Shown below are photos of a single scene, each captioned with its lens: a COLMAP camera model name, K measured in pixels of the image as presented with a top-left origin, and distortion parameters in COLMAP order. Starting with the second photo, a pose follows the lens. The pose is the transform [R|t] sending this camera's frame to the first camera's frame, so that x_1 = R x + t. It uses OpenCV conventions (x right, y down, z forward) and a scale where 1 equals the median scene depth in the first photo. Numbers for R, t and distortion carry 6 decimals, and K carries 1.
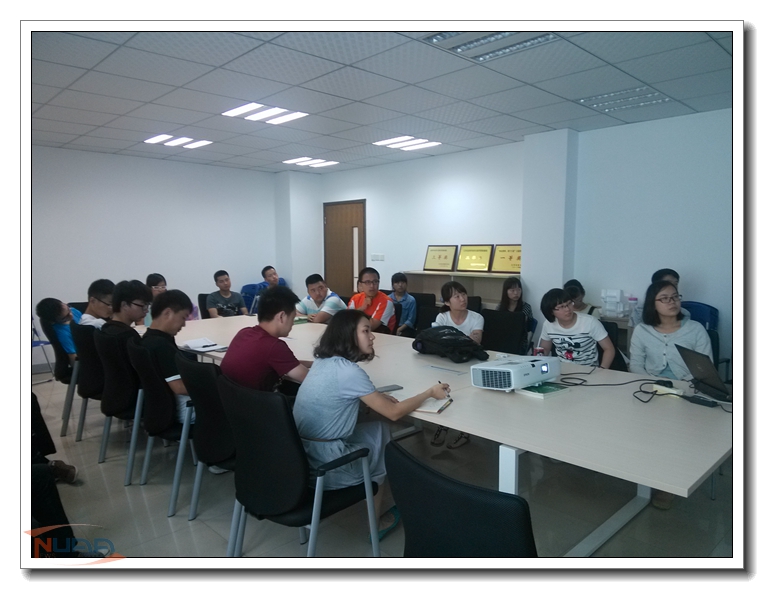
lens RADIAL K [[531.2, 0, 383.1], [0, 531.2, 311.3], [0, 0, 1]] dist [0.039608, 0.000139]
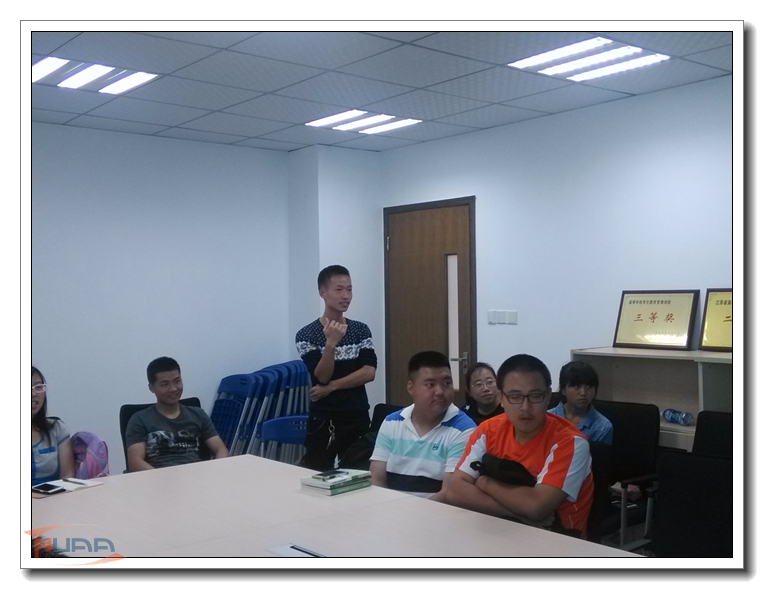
lens RADIAL K [[899.4, 0, 382.0], [0, 899.4, 294.5], [0, 0, 1]] dist [-0.001267, 0.000768]
pose [[0.995443, -0.010239, -0.094807, -0.045667], [-0.001037, 0.992996, -0.118139, -0.031220], [0.095353, 0.117699, 0.988461, 0.230554]]
